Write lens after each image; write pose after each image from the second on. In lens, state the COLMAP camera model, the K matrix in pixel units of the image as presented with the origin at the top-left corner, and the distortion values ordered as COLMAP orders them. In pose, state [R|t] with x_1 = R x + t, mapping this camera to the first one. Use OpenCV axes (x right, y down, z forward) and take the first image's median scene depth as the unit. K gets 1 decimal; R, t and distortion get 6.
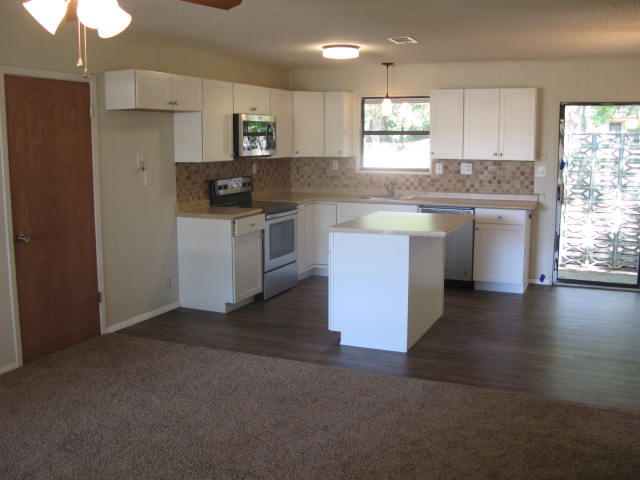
lens RADIAL K [[666.9, 0, 320.0], [0, 666.9, 240.0], [0, 0, 1]] dist [-0.125449, -0.009903]
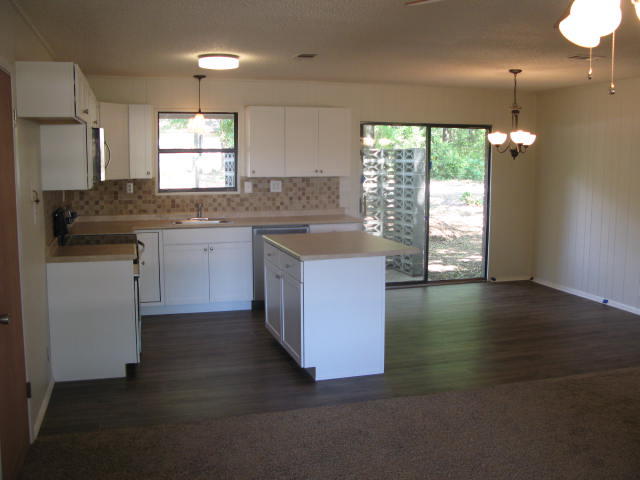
lens RADIAL K [[654.8, 0, 320.0], [0, 654.8, 240.0], [0, 0, 1]] dist [-0.211468, 0.273205]
pose [[0.760363, -0.081591, 0.644354, -0.370908], [0.097346, 0.995188, 0.011143, -0.032186], [-0.642162, 0.054253, 0.764646, 0.213359]]
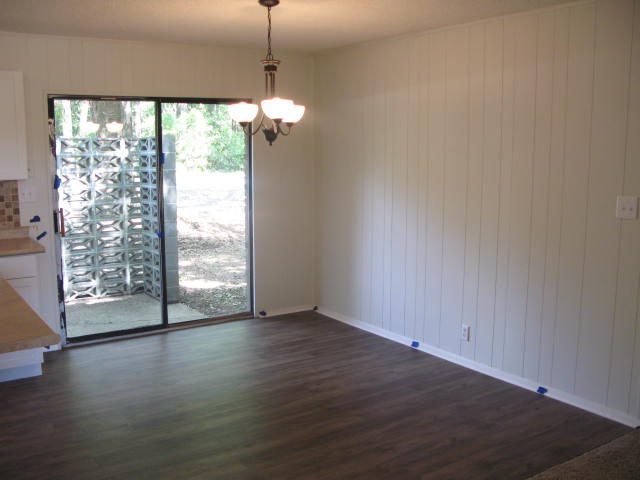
lens RADIAL K [[654.8, 0, 320.0], [0, 654.8, 240.0], [0, 0, 1]] dist [-0.211468, 0.273205]
pose [[0.524007, -0.121695, 0.842975, -0.068814], [0.133129, 0.989277, 0.060061, -0.053538], [-0.841245, 0.080752, 0.534590, 0.374041]]
